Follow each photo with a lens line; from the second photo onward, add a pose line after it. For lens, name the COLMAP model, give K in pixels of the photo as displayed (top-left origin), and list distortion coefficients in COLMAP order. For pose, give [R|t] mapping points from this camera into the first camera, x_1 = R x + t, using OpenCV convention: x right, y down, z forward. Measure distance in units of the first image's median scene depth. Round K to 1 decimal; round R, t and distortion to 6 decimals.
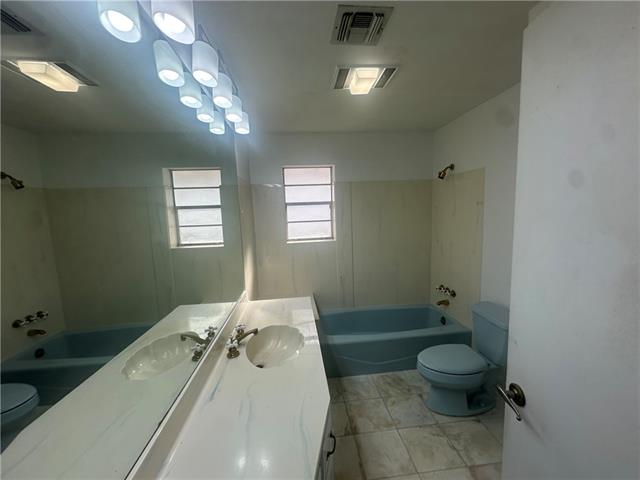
lens RADIAL K [[254.2, 0, 320.0], [0, 254.2, 240.0], [0, 0, 1]] dist [-0.000383, -0.000284]
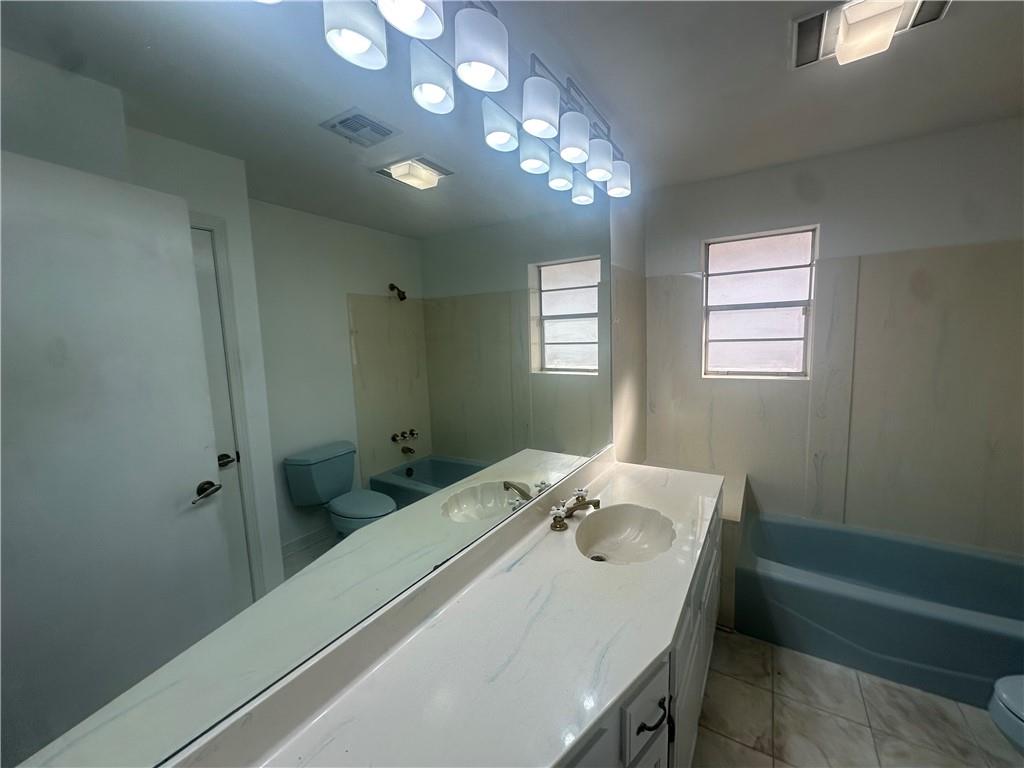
lens RADIAL K [[406.6, 0, 512.0], [0, 406.6, 384.0], [0, 0, 1]] dist [-0.000383, -0.000284]
pose [[0.786875, 0.083237, -0.611472, 0.118483], [-0.064732, 0.996528, 0.052352, 0.008799], [0.613707, -0.001613, 0.789532, 0.029309]]
